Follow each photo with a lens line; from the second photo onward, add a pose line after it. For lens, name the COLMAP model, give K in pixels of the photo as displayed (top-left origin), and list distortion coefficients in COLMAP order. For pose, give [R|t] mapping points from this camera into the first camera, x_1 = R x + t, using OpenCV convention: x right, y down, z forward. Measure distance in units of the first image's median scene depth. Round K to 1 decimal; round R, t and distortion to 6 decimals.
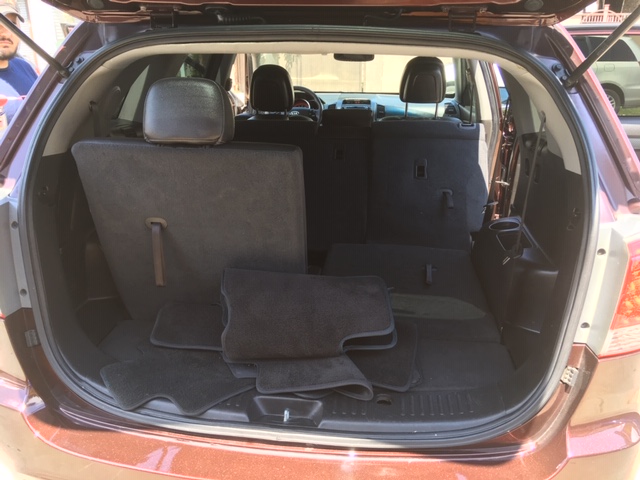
lens RADIAL K [[540.7, 0, 320.0], [0, 540.7, 240.4], [0, 0, 1]] dist [0.104226, -0.157067]
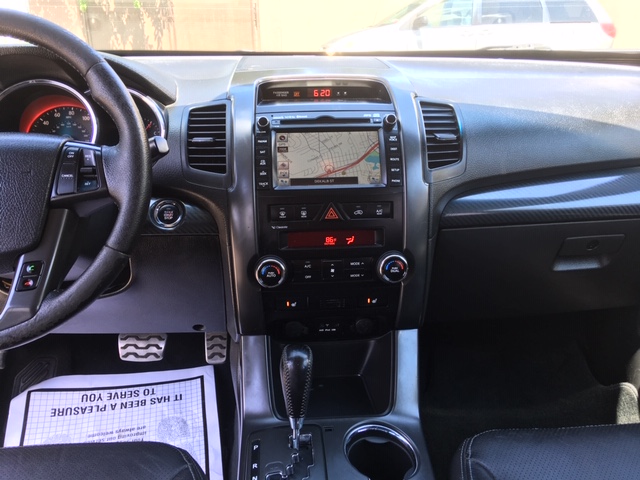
lens RADIAL K [[540.7, 0, 321.6], [0, 540.7, 236.3], [0, 0, 1]] dist [0.104226, -0.157067]
pose [[0.978556, -0.084484, 0.187857, 0.021843], [0.076856, 0.995908, 0.047538, -0.207393], [-0.191105, -0.032081, 0.981045, 0.786683]]
